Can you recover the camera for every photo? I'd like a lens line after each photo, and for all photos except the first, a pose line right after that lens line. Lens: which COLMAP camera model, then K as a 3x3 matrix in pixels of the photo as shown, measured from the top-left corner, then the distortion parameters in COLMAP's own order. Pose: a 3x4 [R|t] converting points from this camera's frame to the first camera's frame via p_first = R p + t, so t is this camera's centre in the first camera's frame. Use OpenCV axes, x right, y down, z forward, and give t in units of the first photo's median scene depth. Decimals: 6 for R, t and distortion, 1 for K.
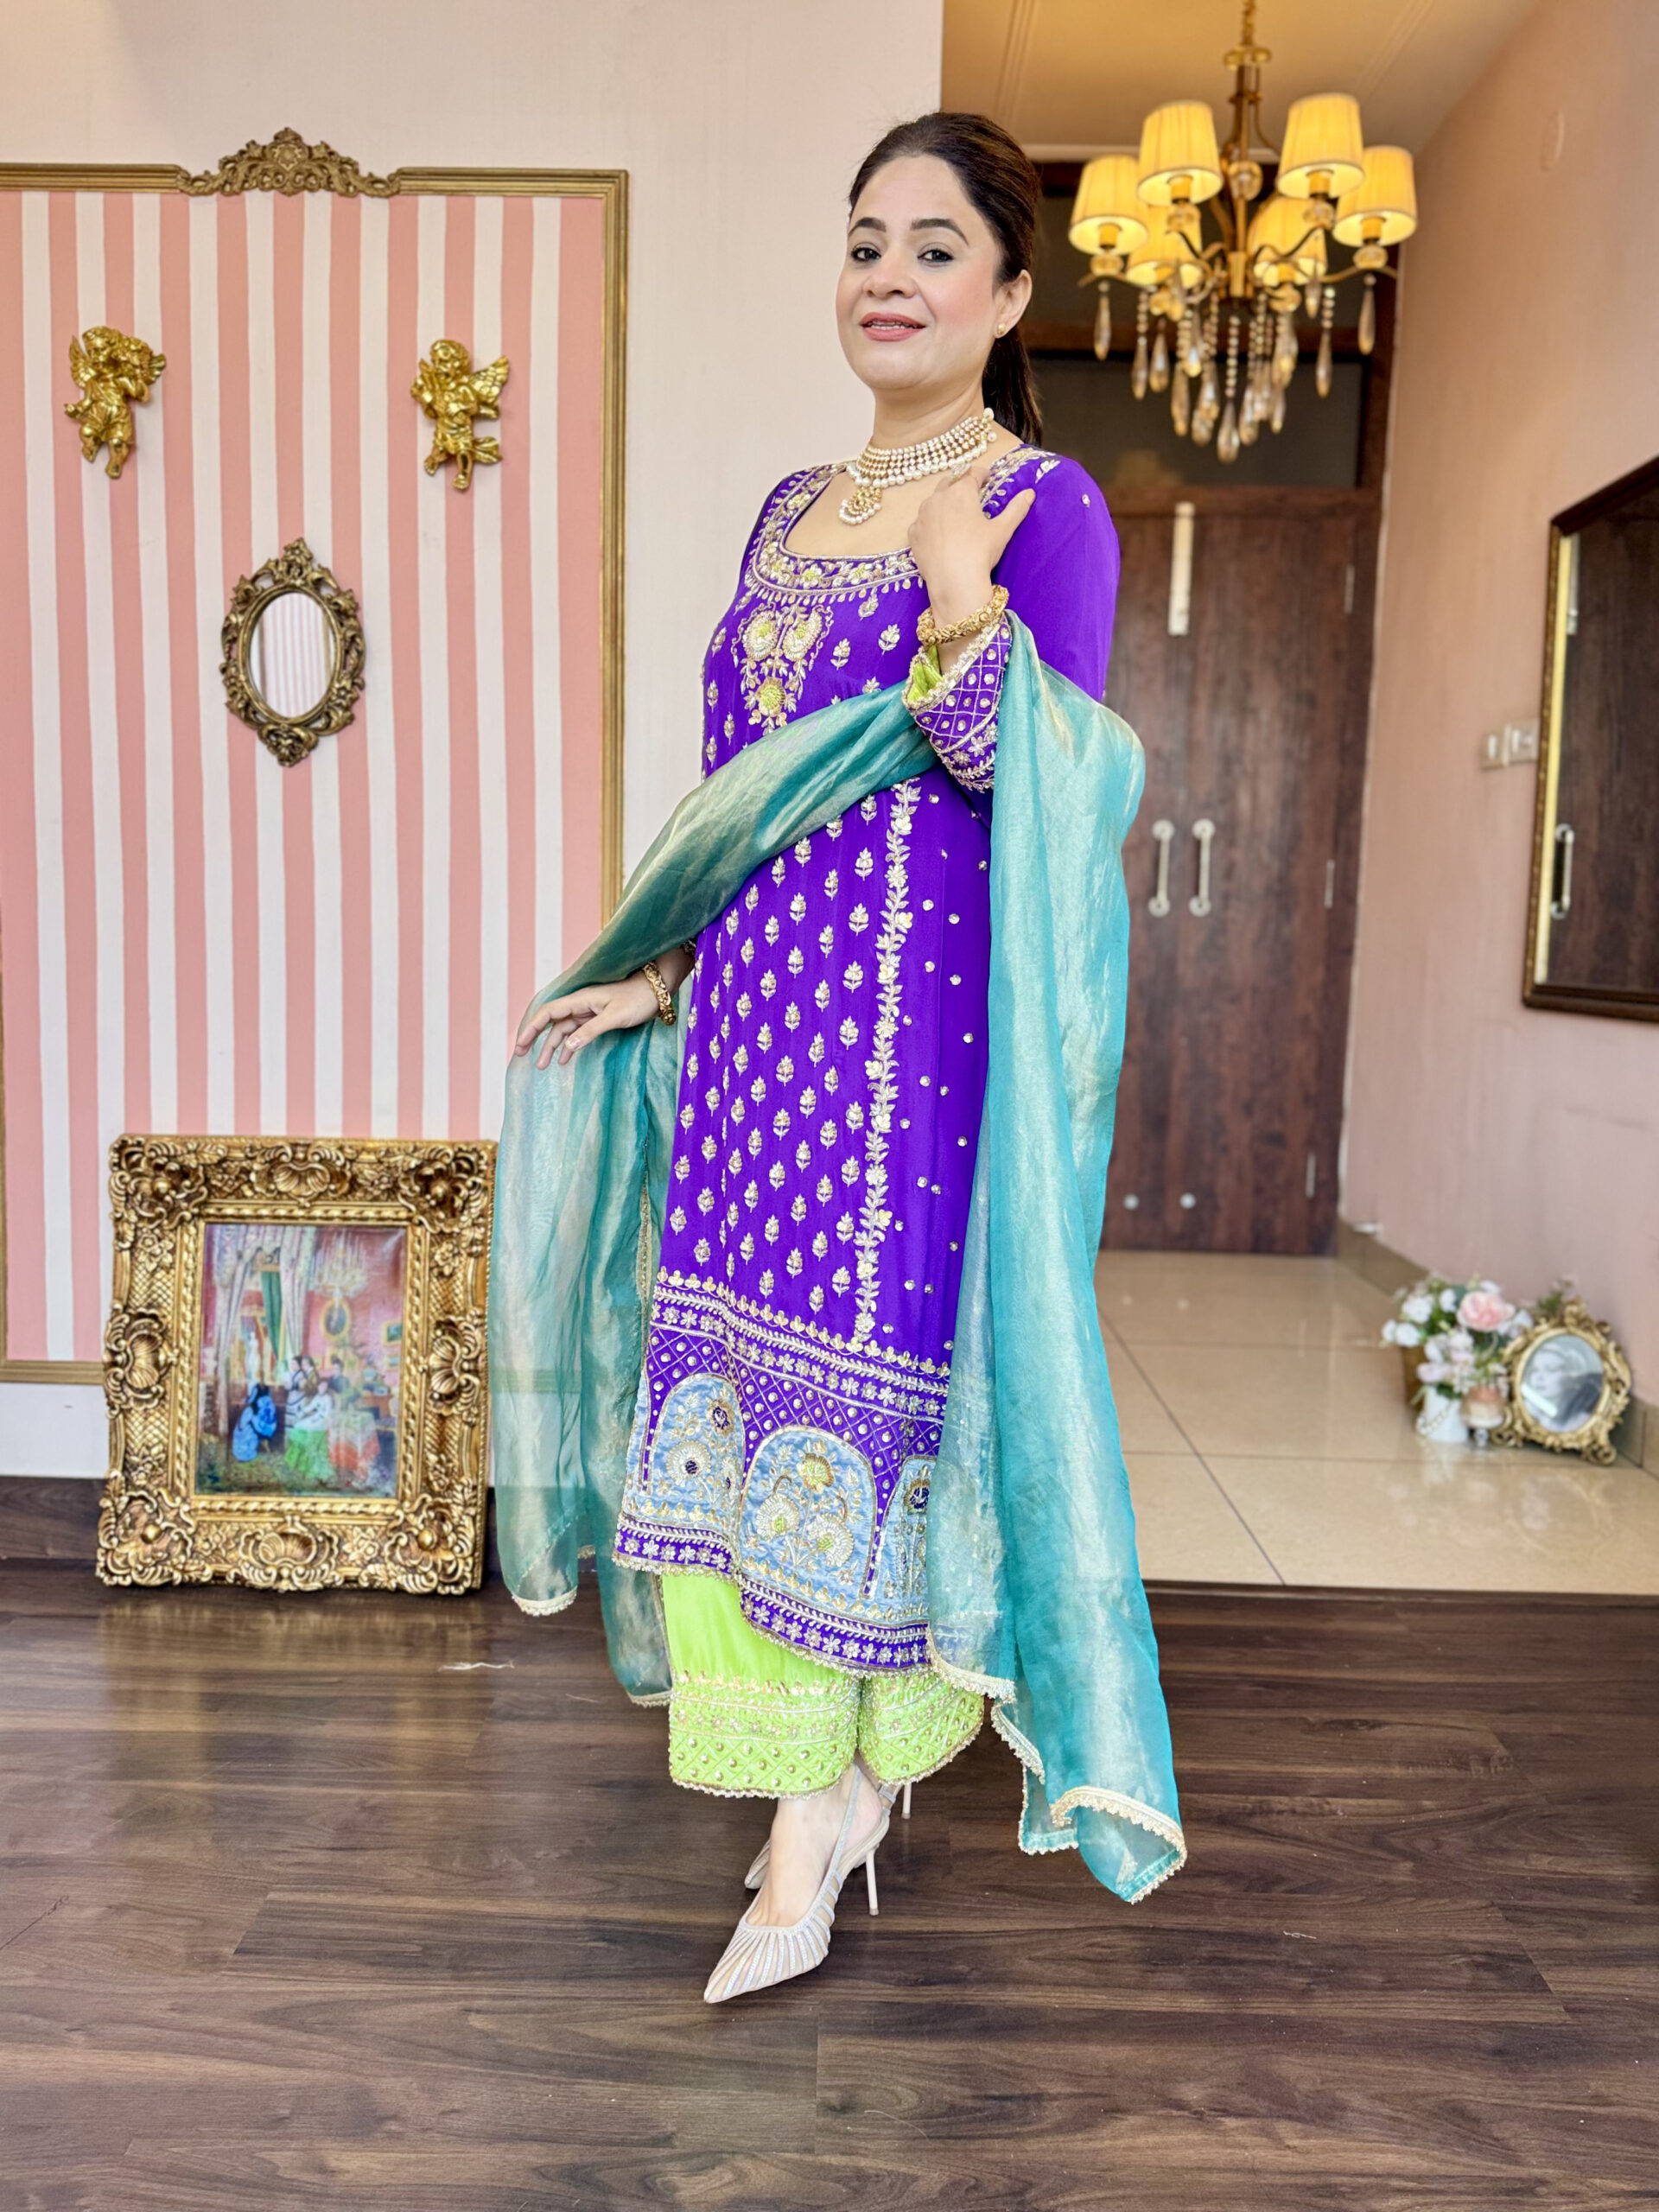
lens RADIAL K [[1721.0, 0, 825.7], [0, 1721.0, 1106.2], [0, 0, 1]] dist [0.040448, -0.054024]
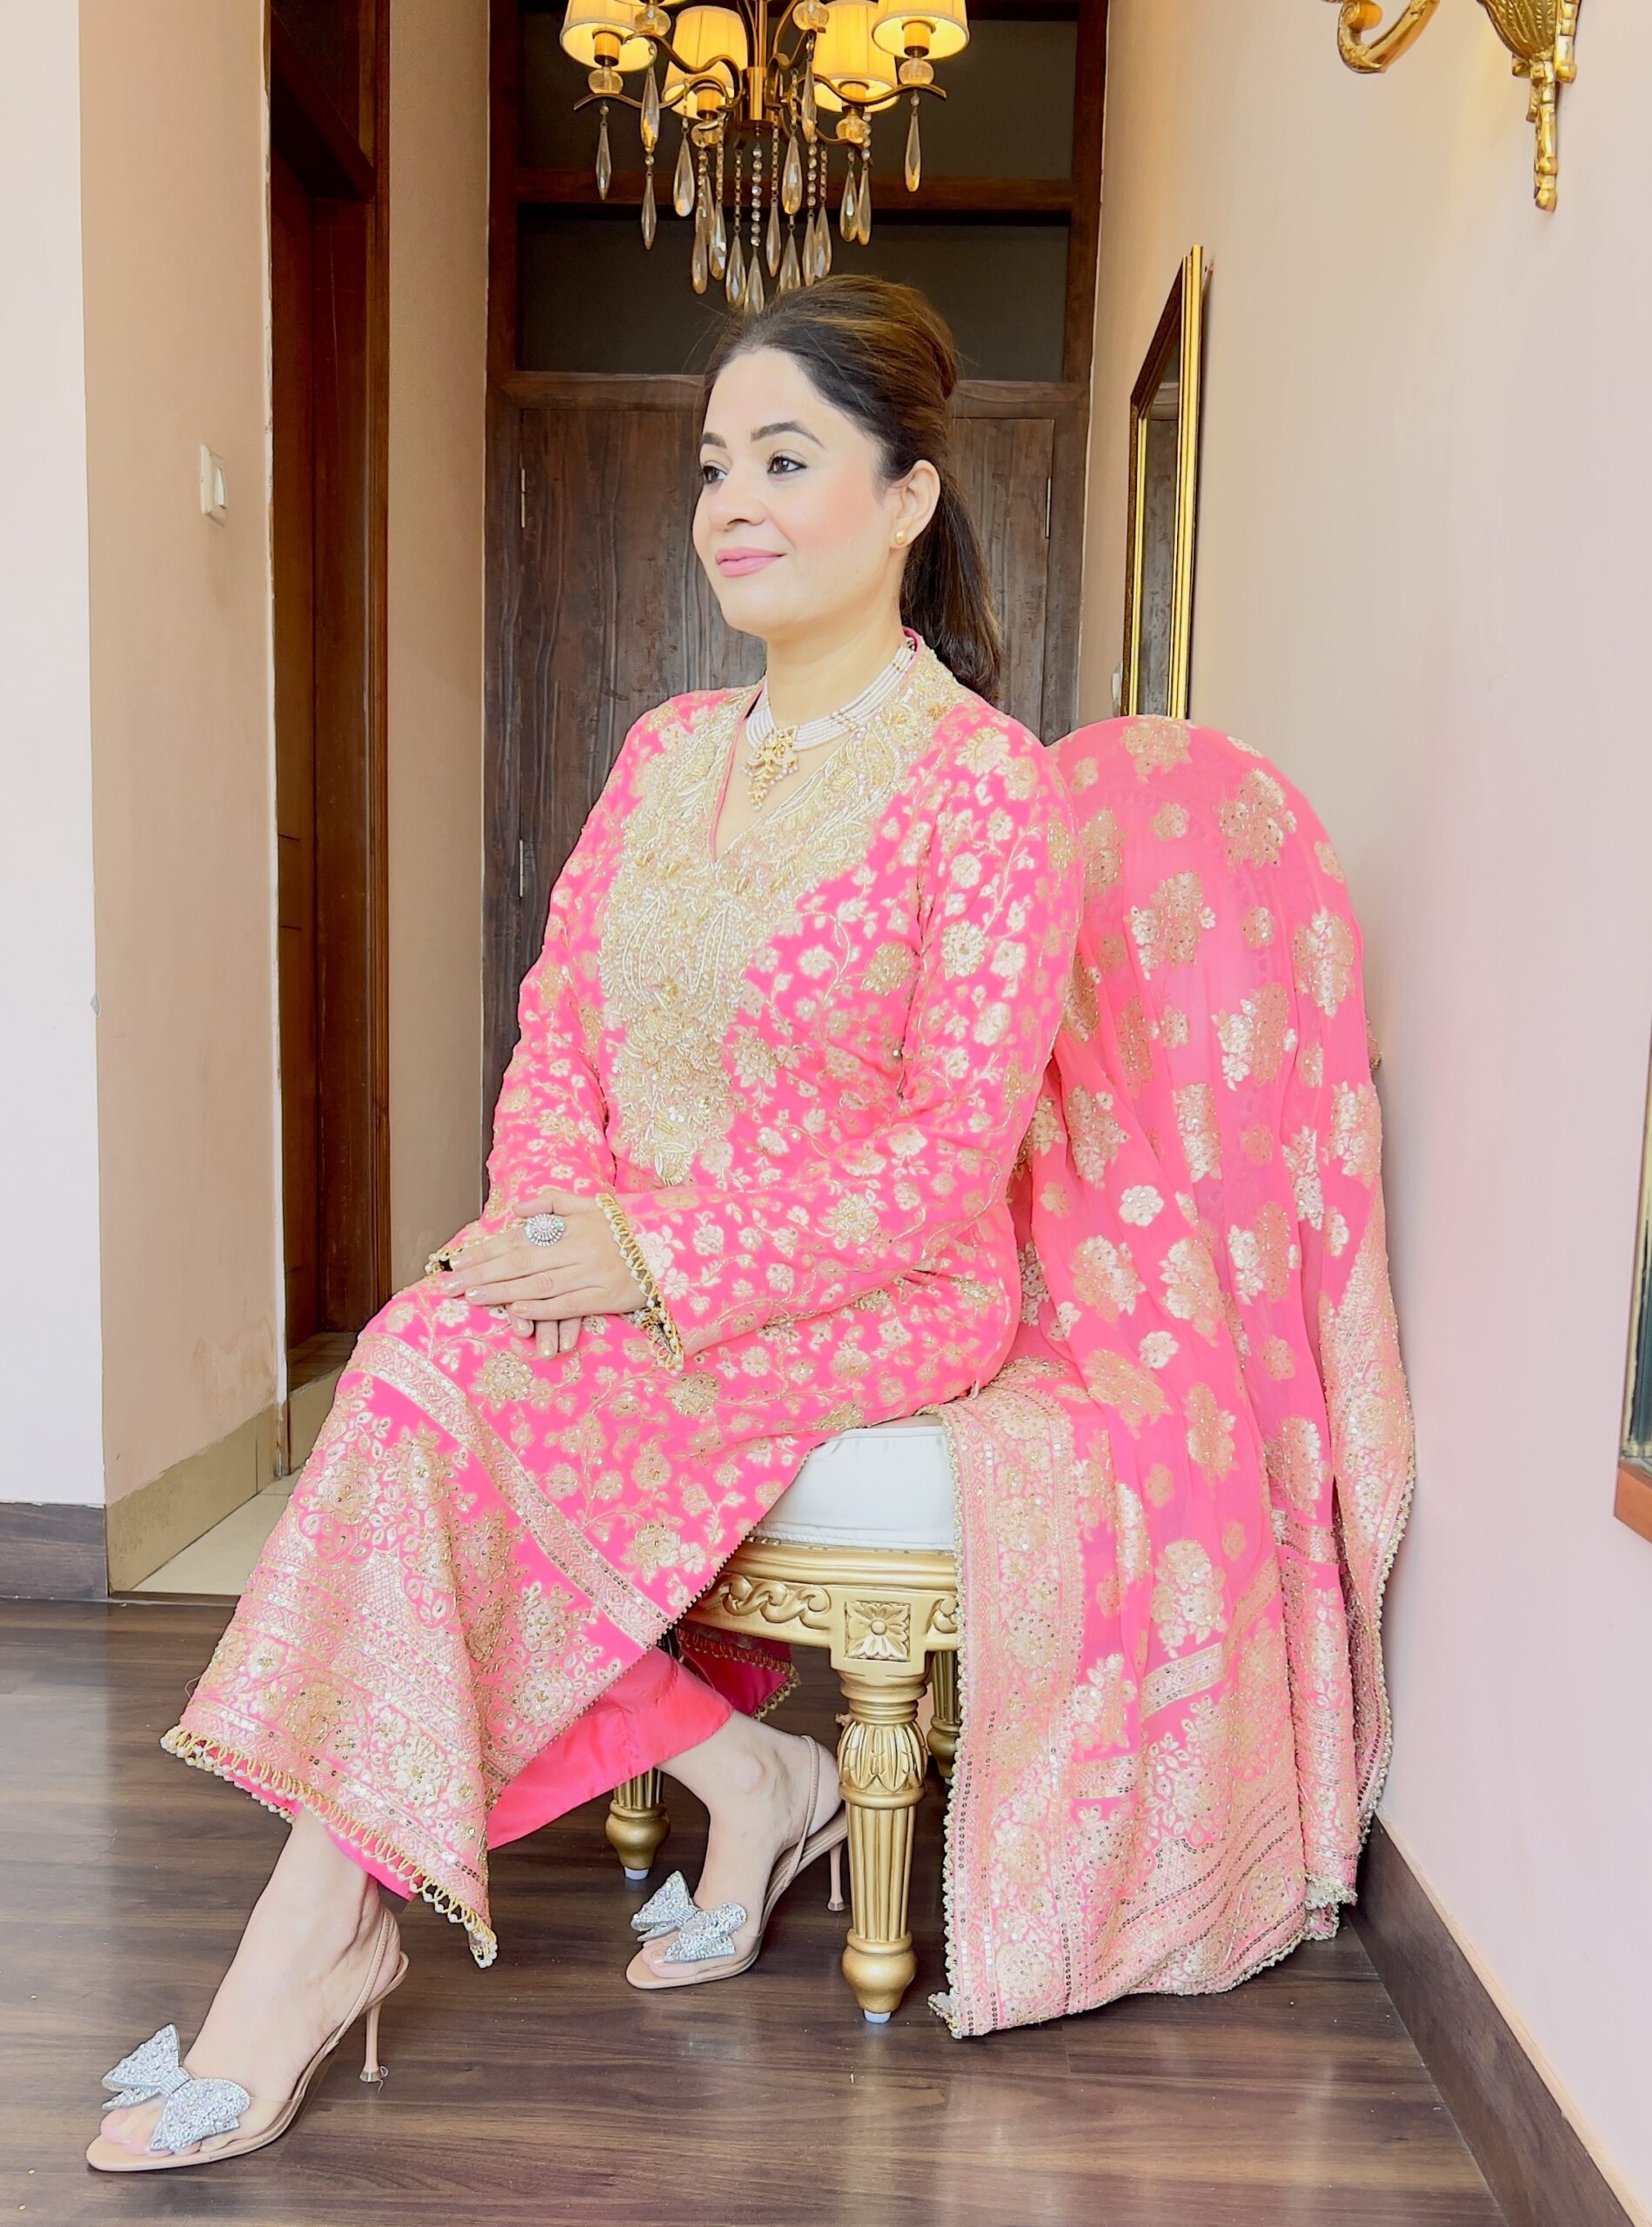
lens RADIAL K [[2240.1, 0, 835.6], [0, 2240.1, 1308.8], [0, 0, 1]] dist [0.013422, 0.000000]
pose [[0.999878, 0.006077, -0.014415, 0.440852], [-0.005780, 0.999771, 0.020585, 0.110652], [0.014537, -0.020500, 0.999684, -0.115772]]
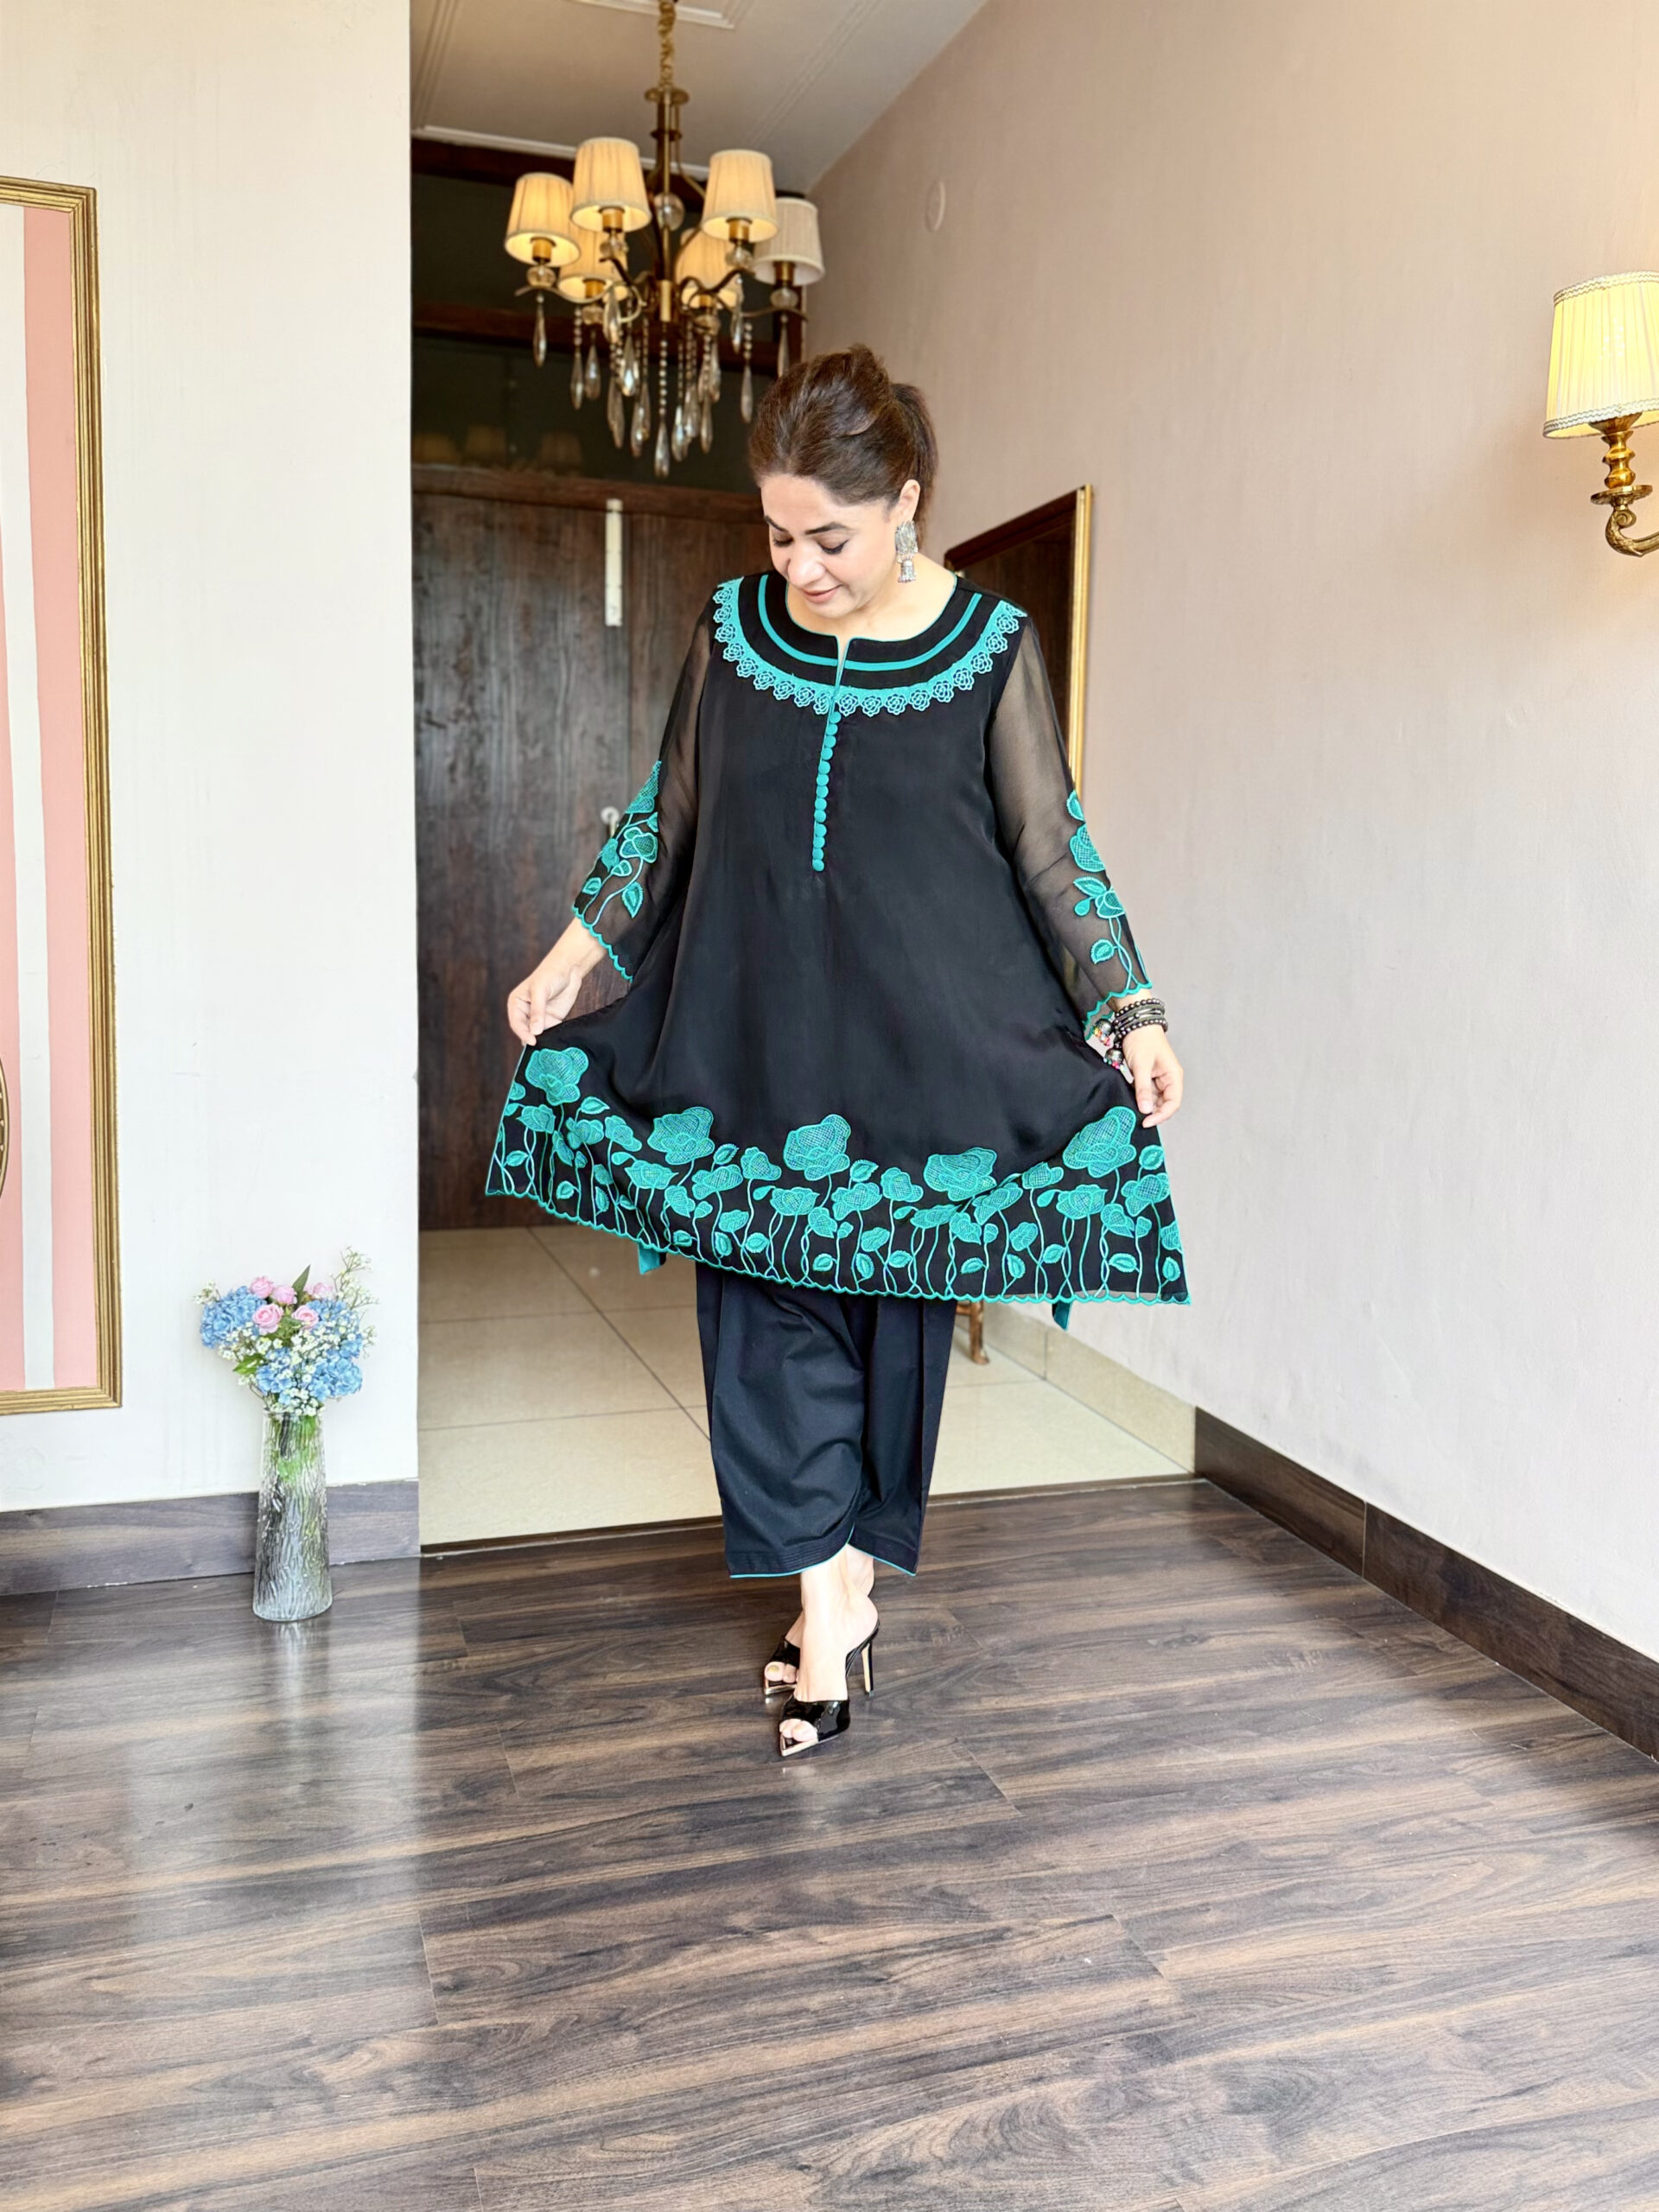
lens RADIAL K [[1793.9, 0, 833.9], [0, 1793.9, 1106.9], [0, 0, 1]] dist [0.060679, -0.096777]
pose [[0.944380, -0.043246, 0.326000, -0.071321], [0.036203, 0.998962, 0.027643, -0.021643], [-0.326857, -0.014304, 0.944966, -0.131373]]
